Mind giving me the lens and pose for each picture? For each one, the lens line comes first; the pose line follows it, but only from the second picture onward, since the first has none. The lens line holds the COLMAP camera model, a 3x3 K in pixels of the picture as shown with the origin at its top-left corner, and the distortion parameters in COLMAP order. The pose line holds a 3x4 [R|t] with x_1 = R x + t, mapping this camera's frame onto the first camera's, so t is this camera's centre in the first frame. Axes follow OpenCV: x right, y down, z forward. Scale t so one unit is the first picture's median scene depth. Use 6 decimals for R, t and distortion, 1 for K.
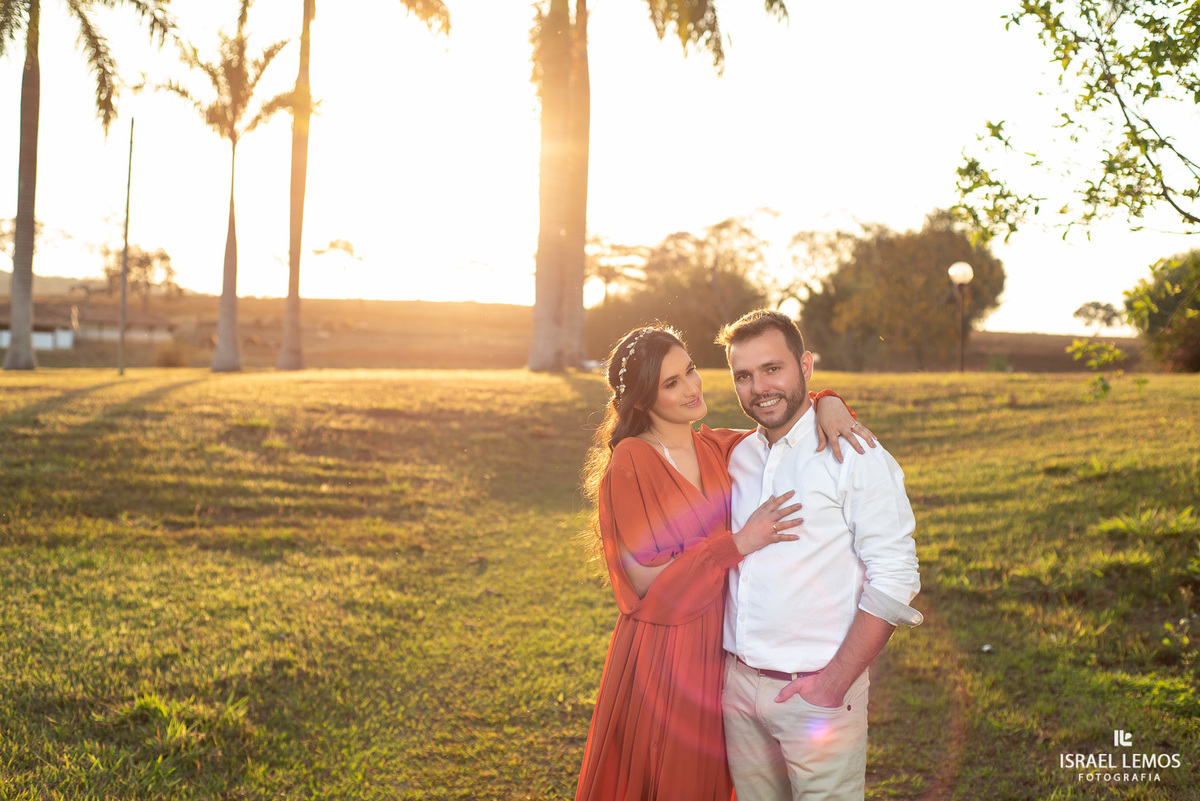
lens RADIAL K [[1786.6, 0, 600.0], [0, 1786.6, 400.5], [0, 0, 1]] dist [-0.020377, 0.043977]
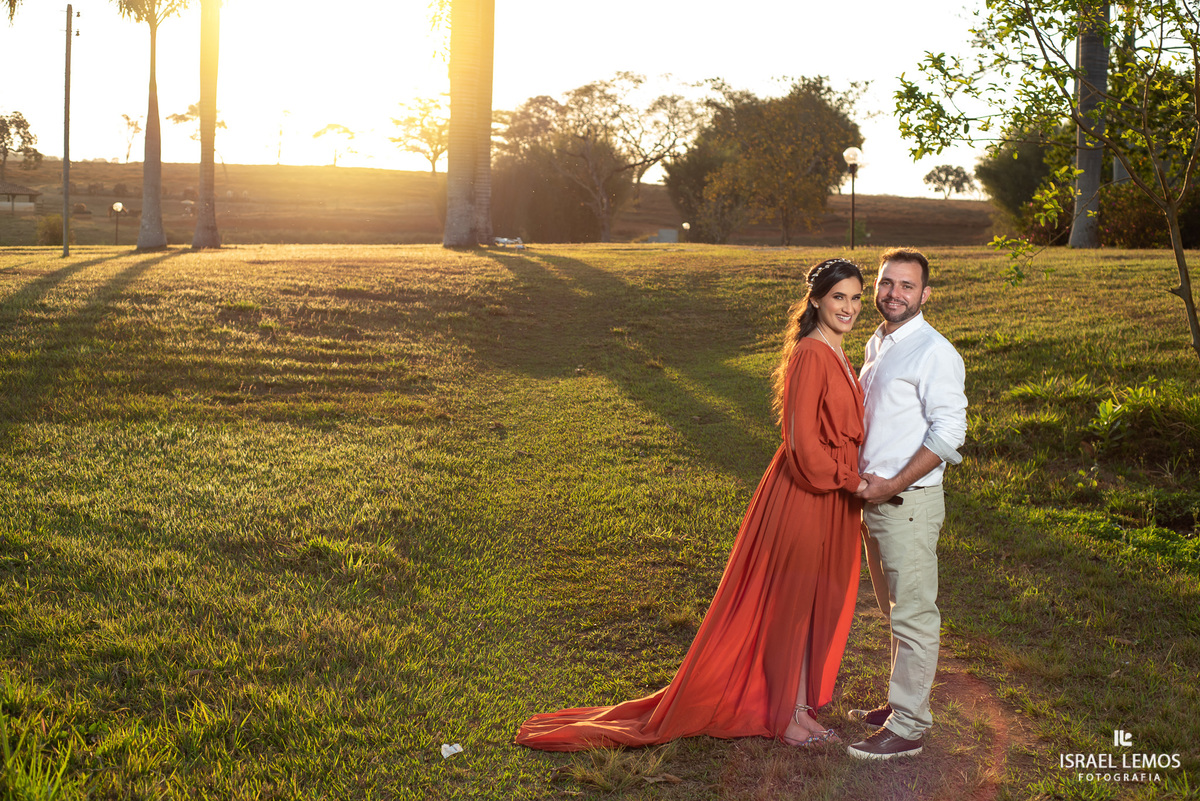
lens RADIAL K [[1786.6, 0, 600.0], [0, 1786.6, 400.5], [0, 0, 1]] dist [-0.020377, 0.043977]
pose [[0.996536, -0.012116, 0.082274, -0.088852], [0.005779, 0.997028, 0.076828, -0.016291], [-0.082960, -0.076087, 0.993644, -0.157377]]
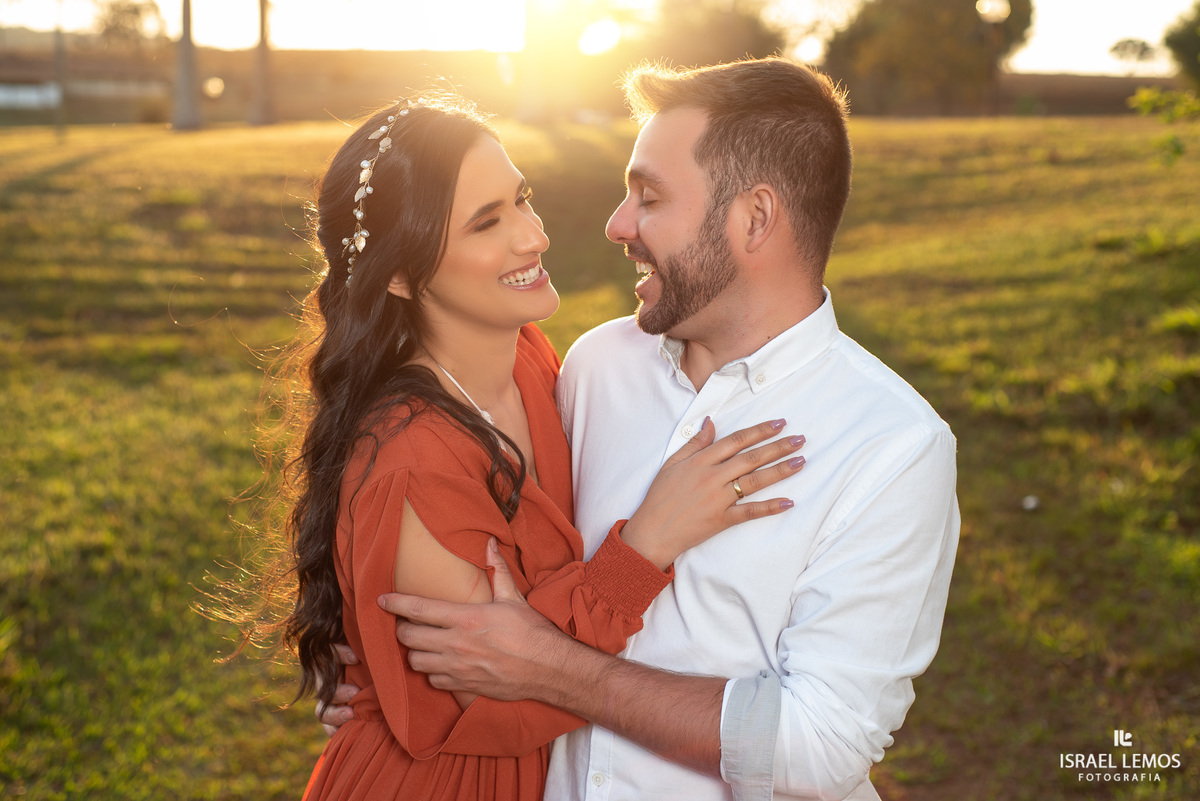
lens RADIAL K [[1805.0, 0, 600.0], [0, 1805.0, 400.5], [0, 0, 1]] dist [-0.023286, 0.038791]
pose [[0.999829, -0.014063, -0.012001, 0.029099], [0.015596, 0.990153, 0.139115, -0.011405], [0.009927, -0.139278, 0.990204, 0.166877]]
